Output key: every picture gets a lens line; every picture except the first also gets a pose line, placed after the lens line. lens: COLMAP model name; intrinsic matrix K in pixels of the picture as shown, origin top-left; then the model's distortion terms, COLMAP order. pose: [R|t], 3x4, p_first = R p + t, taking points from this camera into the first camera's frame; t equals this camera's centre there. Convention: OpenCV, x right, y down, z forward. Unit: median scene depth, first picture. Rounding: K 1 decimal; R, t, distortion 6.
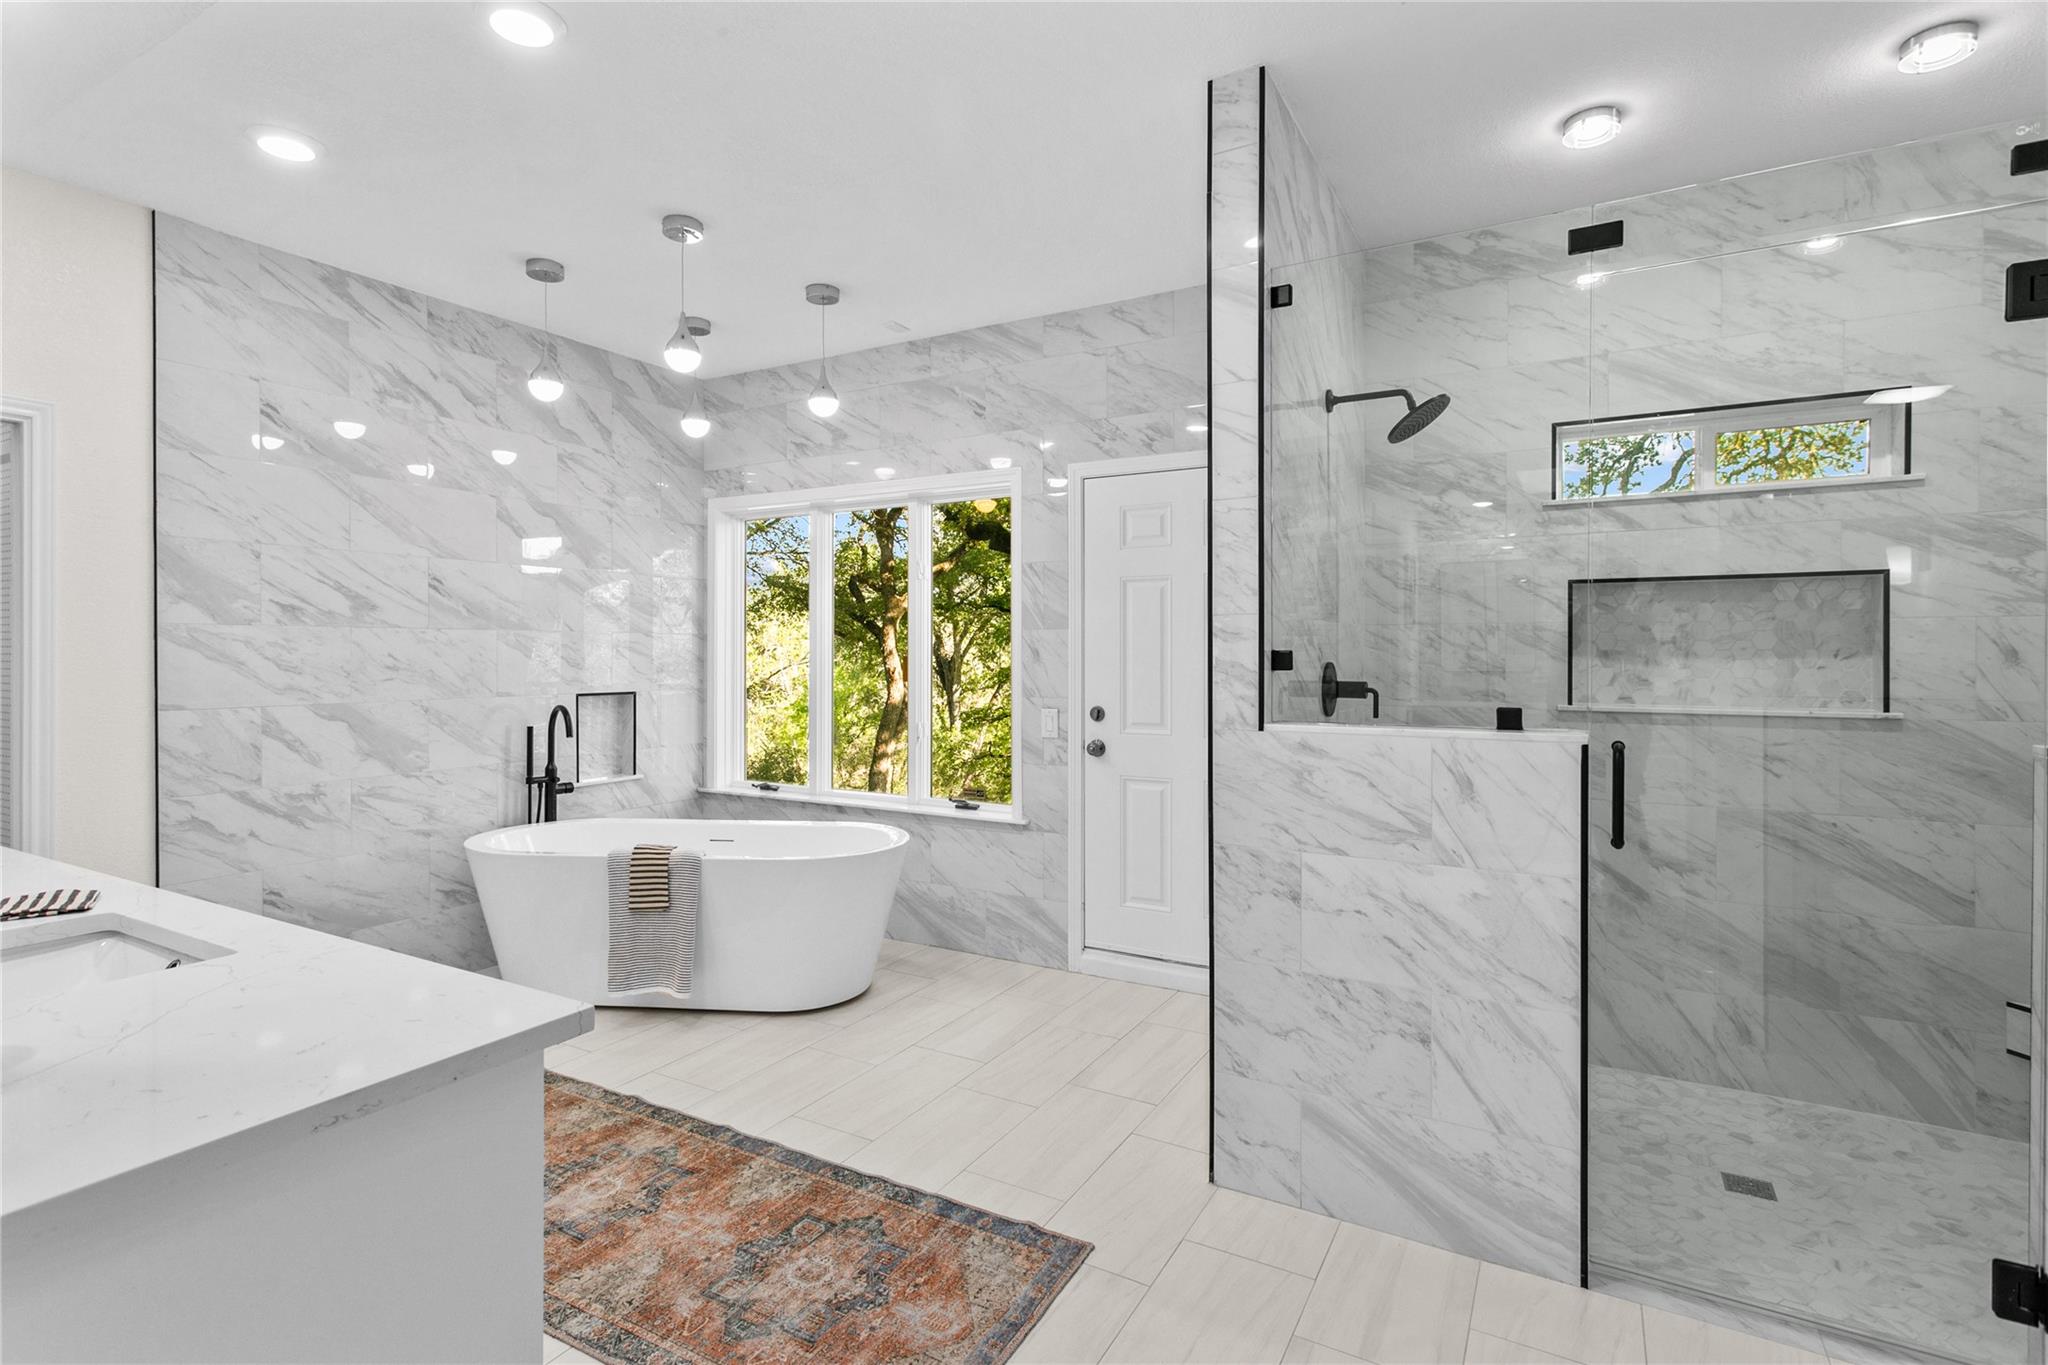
lens RADIAL K [[986.4, 0, 1019.9], [0, 986.4, 675.1], [0, 0, 1]] dist [0.002568, 0.000282]
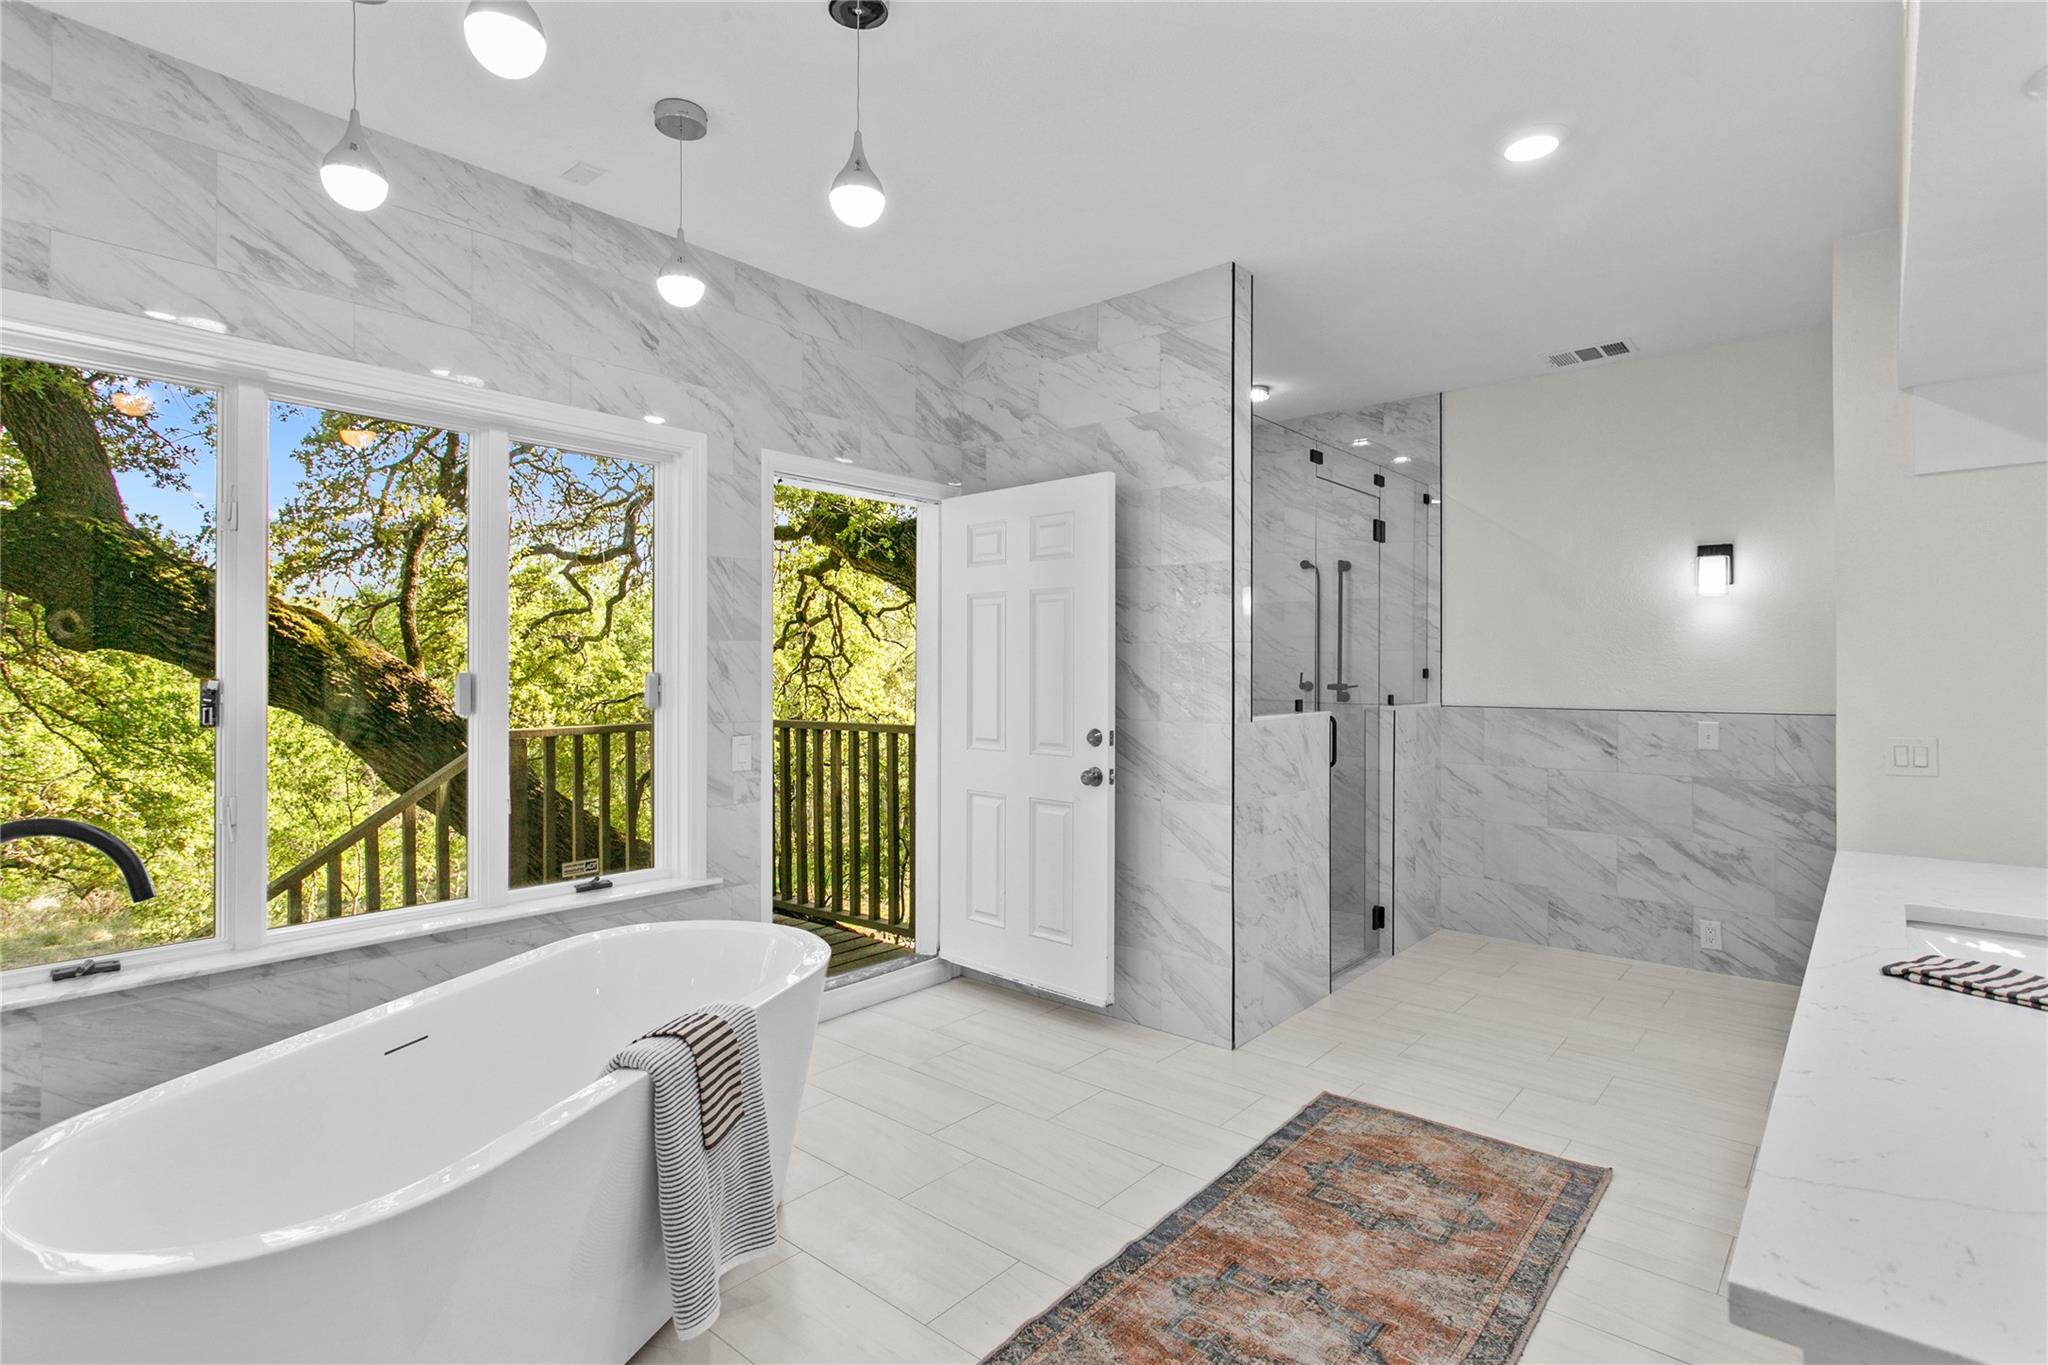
lens RADIAL K [[986.4, 0, 1019.9], [0, 986.4, 675.1], [0, 0, 1]] dist [0.002568, 0.000282]
pose [[0.199805, -0.004940, 0.979823, -1.266572], [0.020048, 0.999799, 0.000953, -0.021776], [-0.979631, 0.019453, 0.199864, 1.037184]]
